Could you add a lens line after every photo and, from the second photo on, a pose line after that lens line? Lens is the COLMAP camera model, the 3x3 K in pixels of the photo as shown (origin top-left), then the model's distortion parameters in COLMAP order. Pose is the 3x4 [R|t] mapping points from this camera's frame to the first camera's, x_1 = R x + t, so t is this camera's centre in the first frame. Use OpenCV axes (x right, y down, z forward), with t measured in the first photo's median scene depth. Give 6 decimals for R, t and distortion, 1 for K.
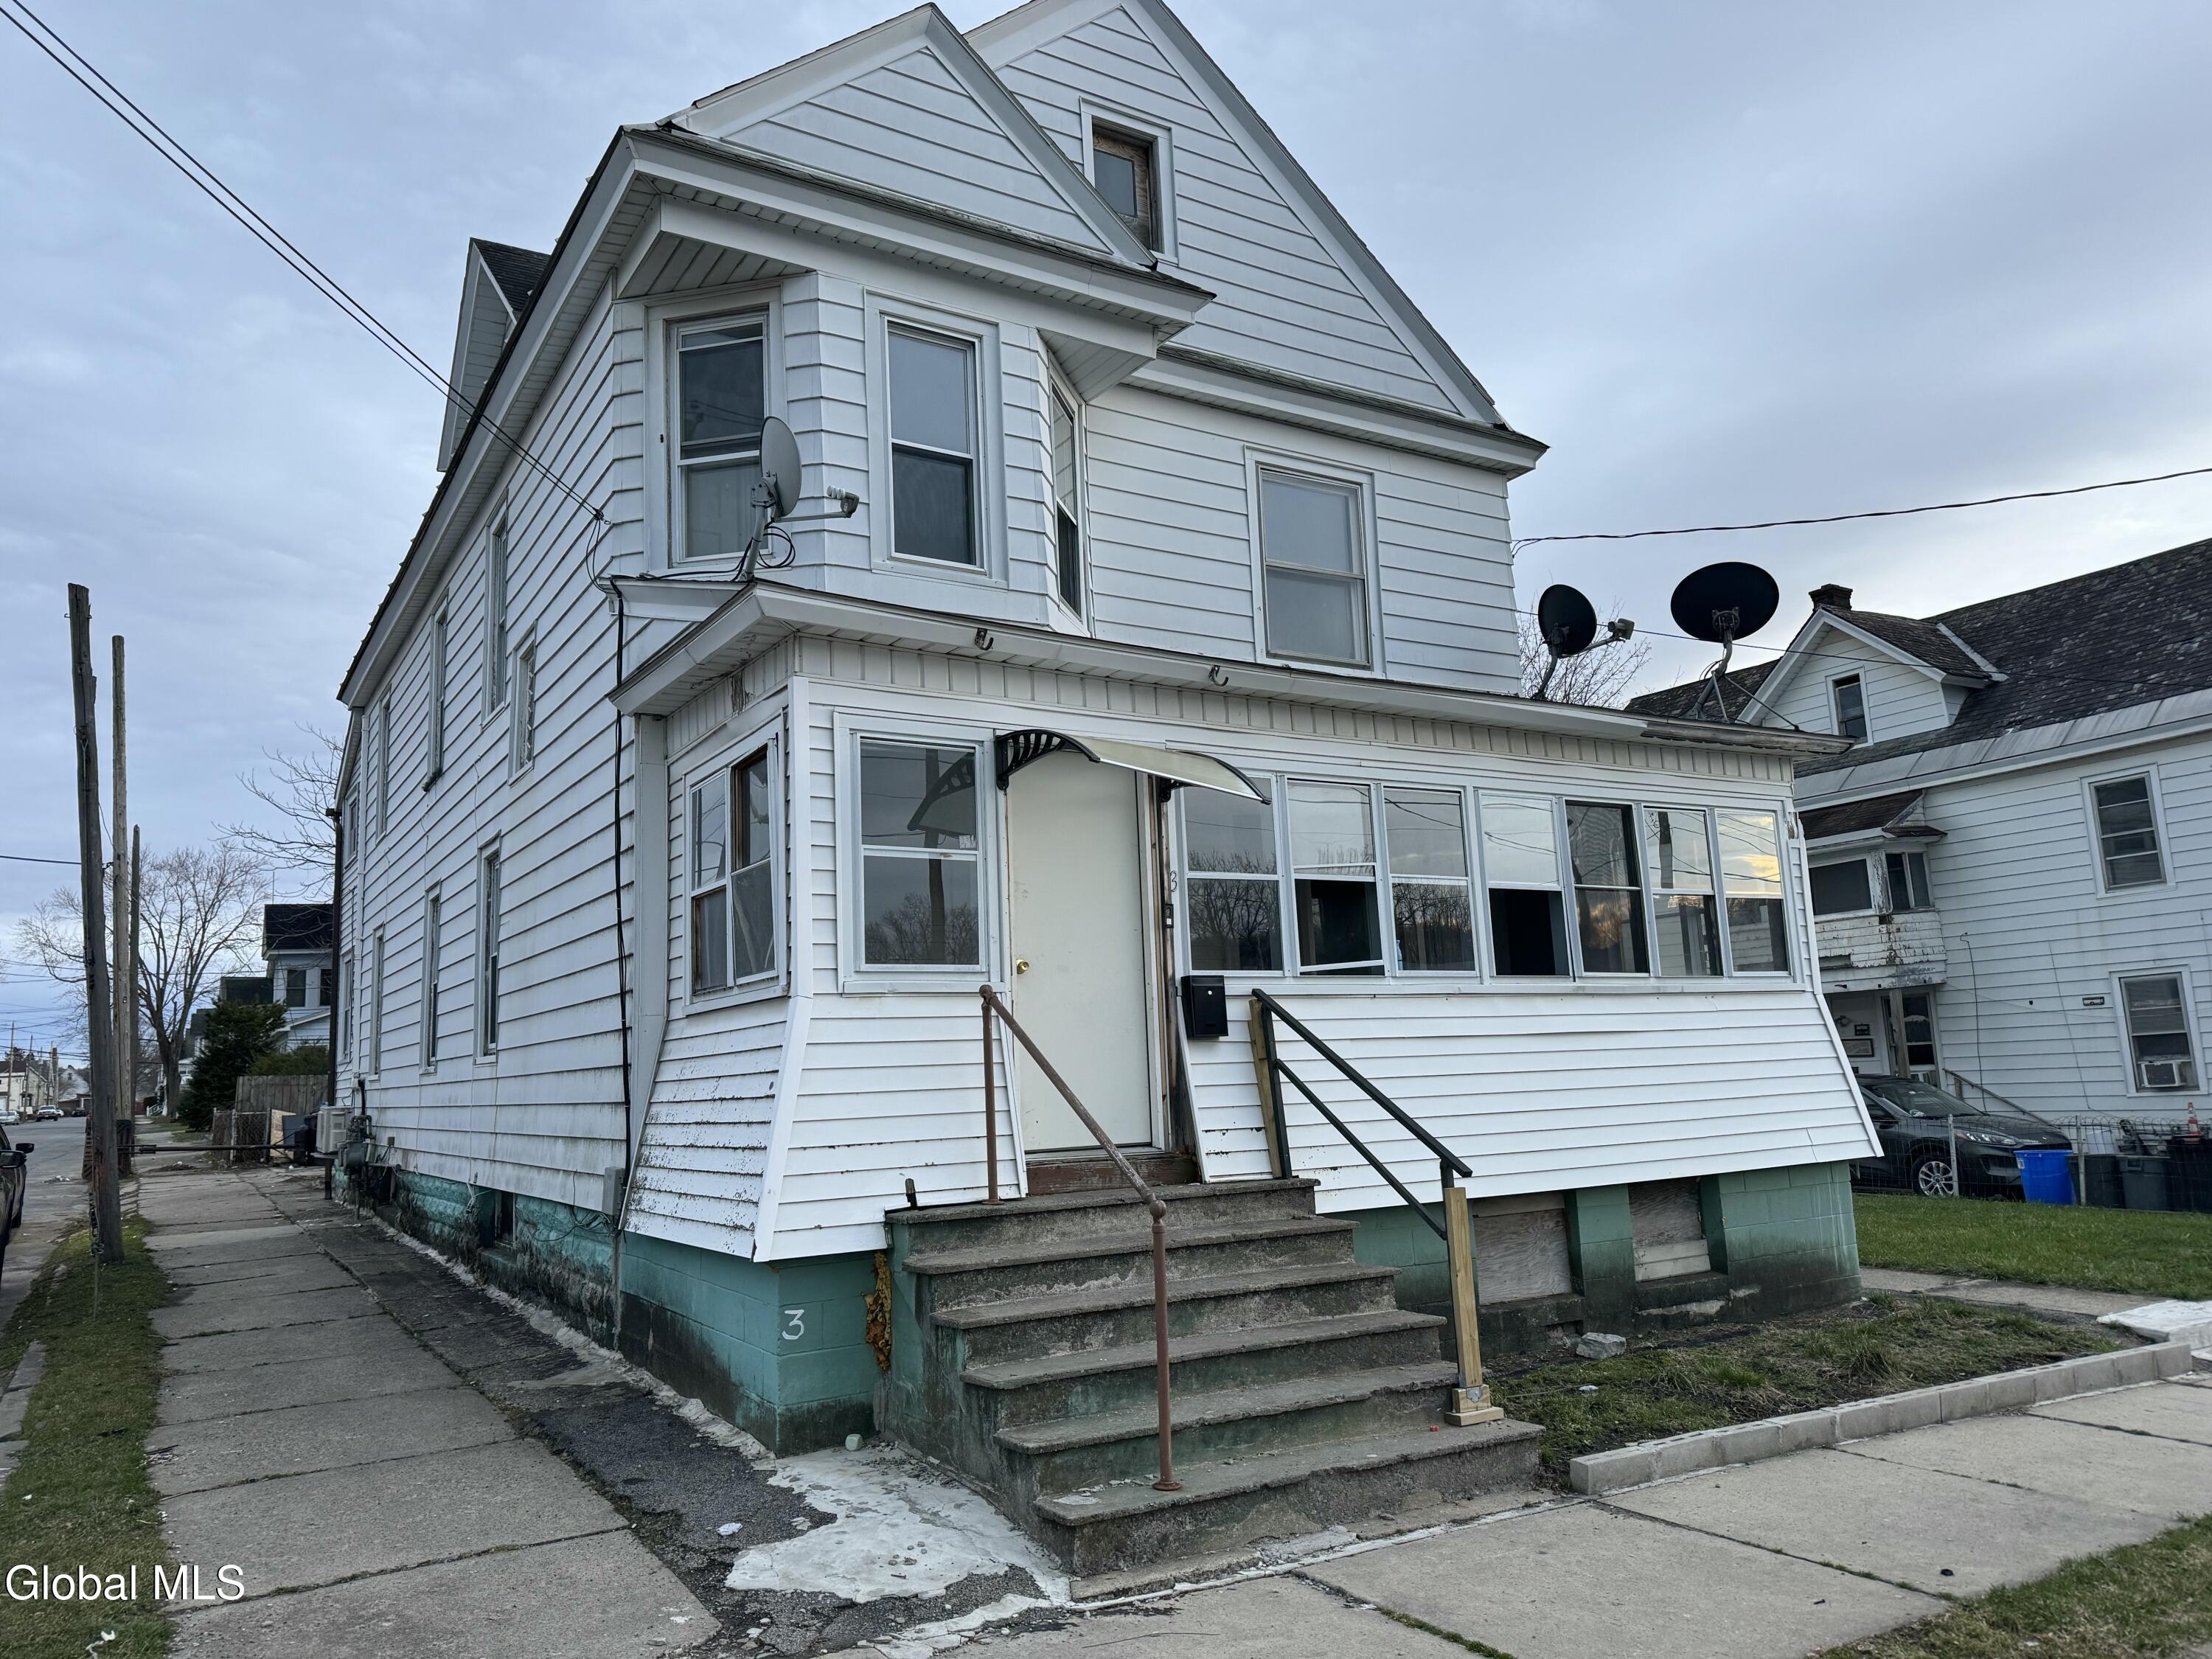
lens RADIAL K [[1551.4, 0, 1106.0], [0, 1551.4, 829.5], [0, 0, 1]] dist [0.000146, -0.000634]
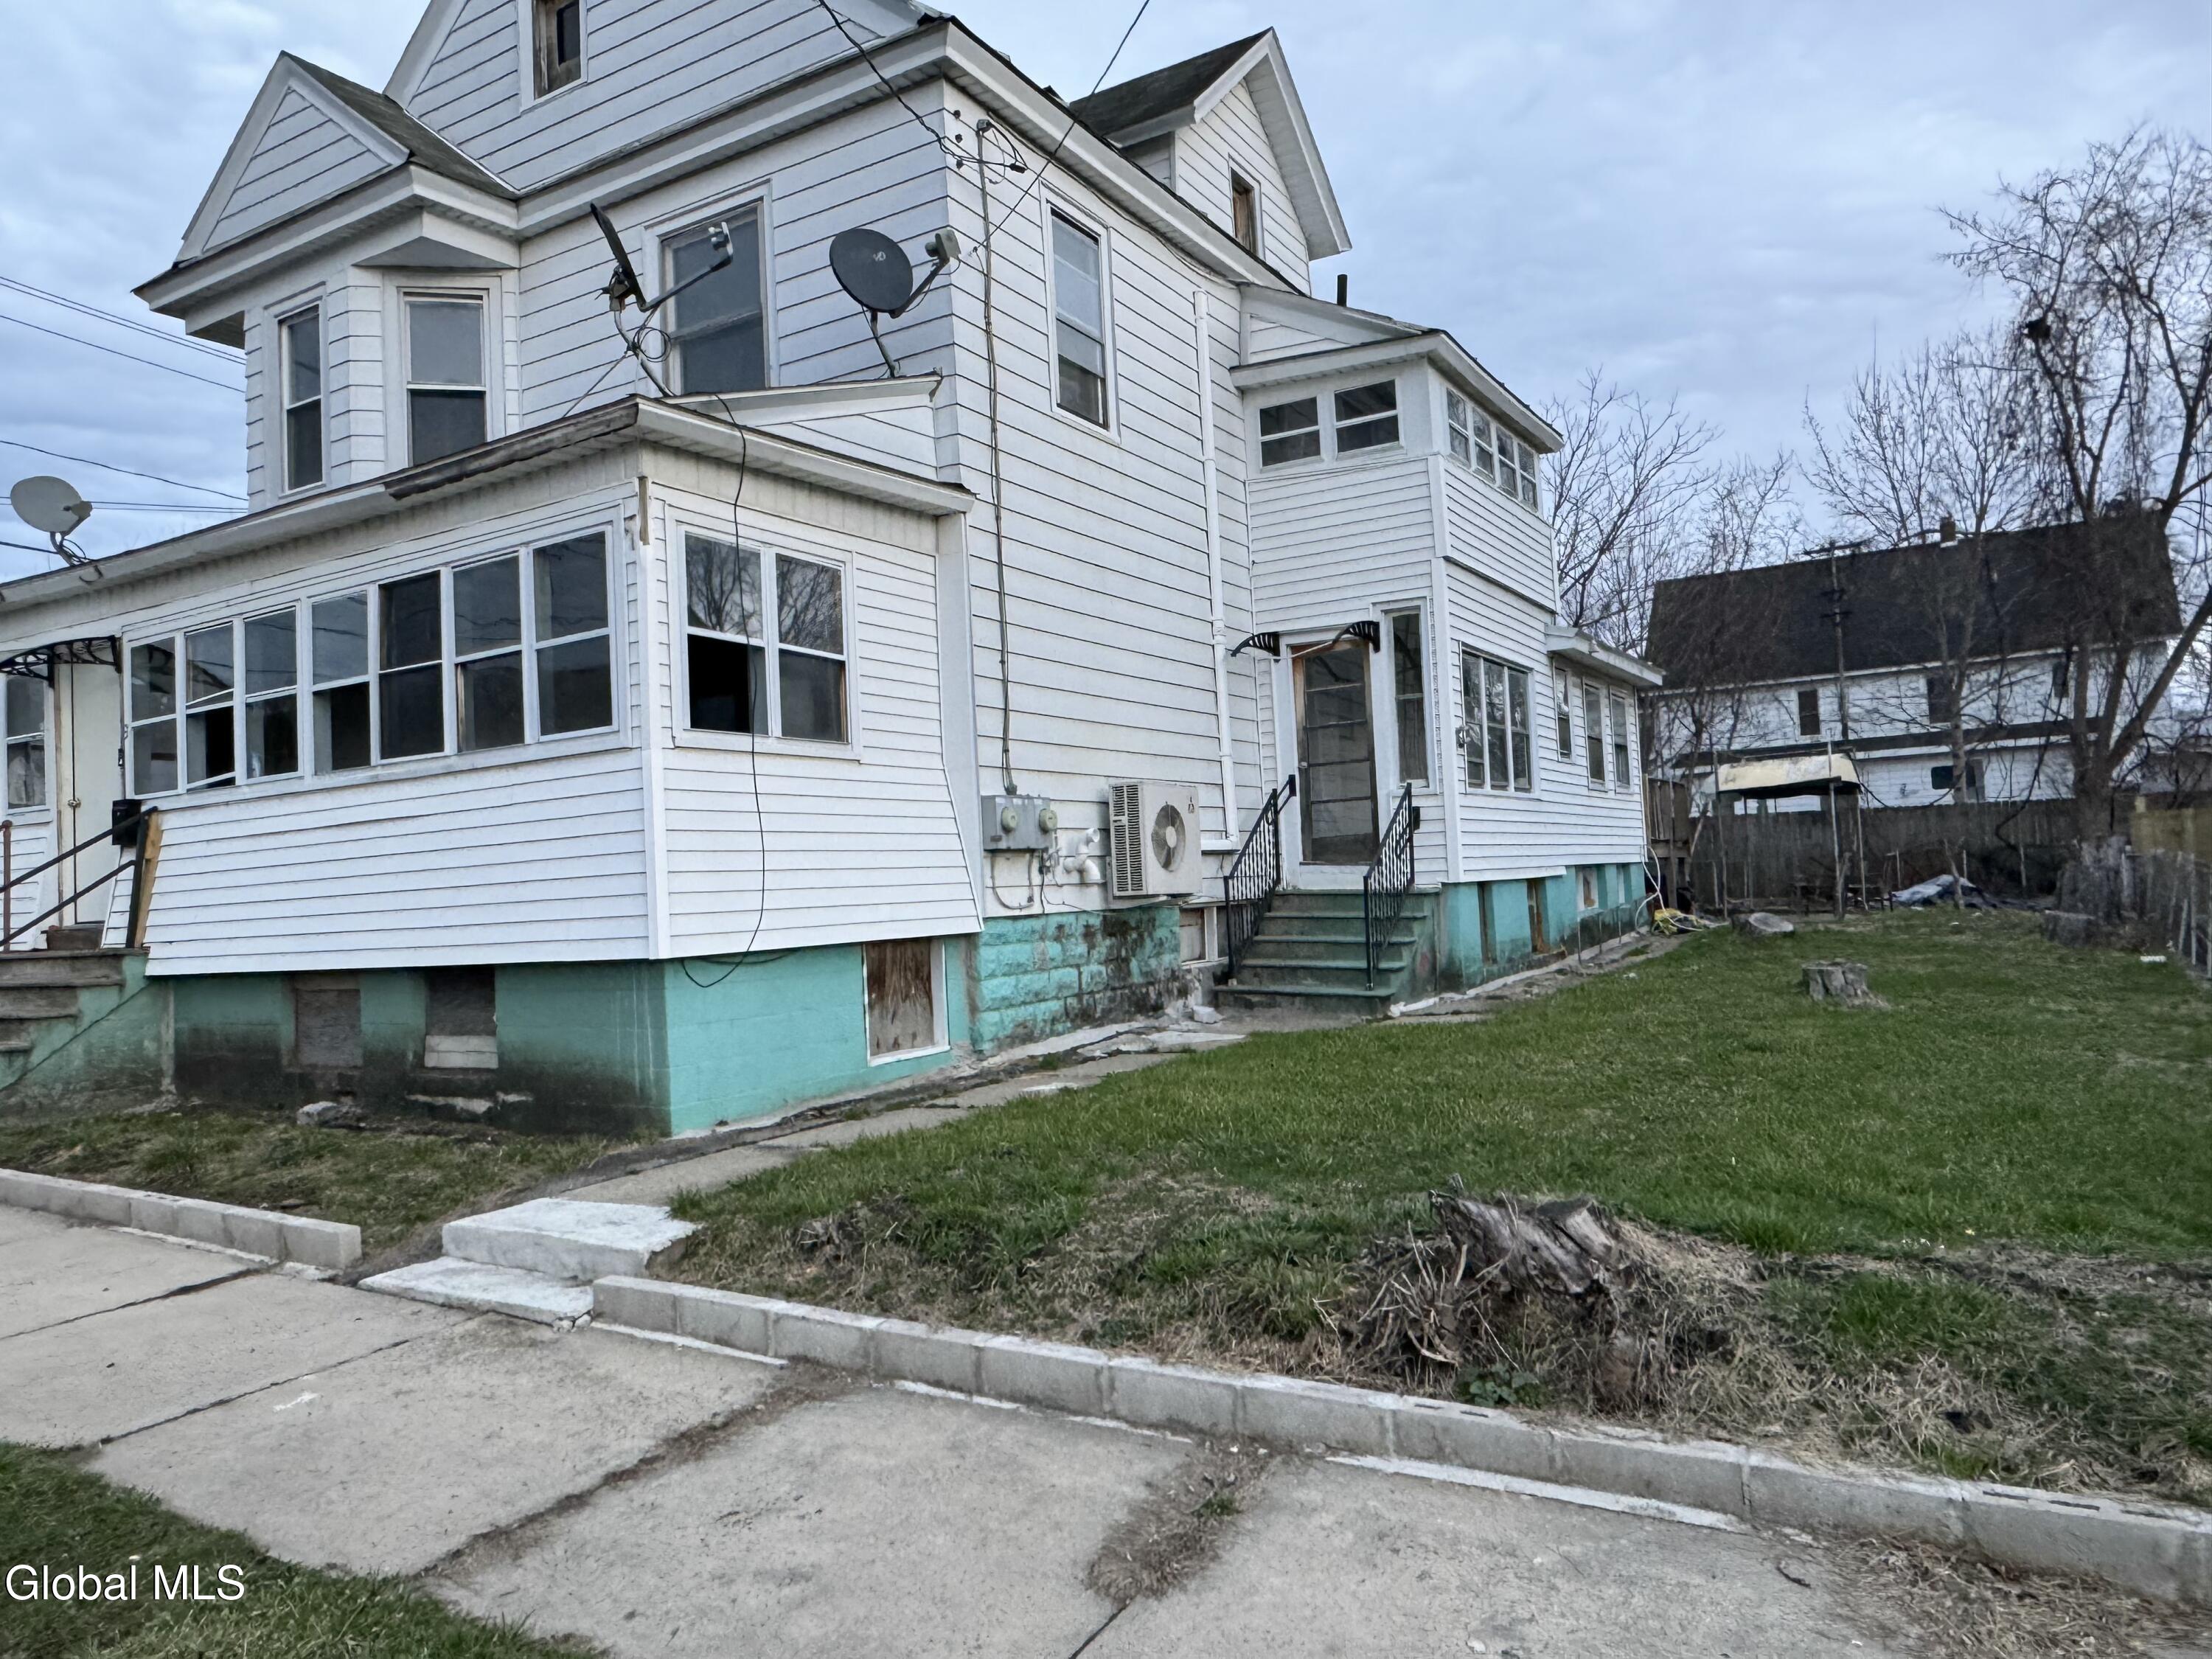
lens RADIAL K [[1525.5, 0, 1106.0], [0, 1525.5, 829.5], [0, 0, 1]] dist [0.000056, -0.000085]
pose [[0.464261, -0.027095, -0.885284, 1.382686], [0.171001, 0.983468, 0.059576, 0.156148], [0.869034, -0.179043, 0.461219, 0.939664]]
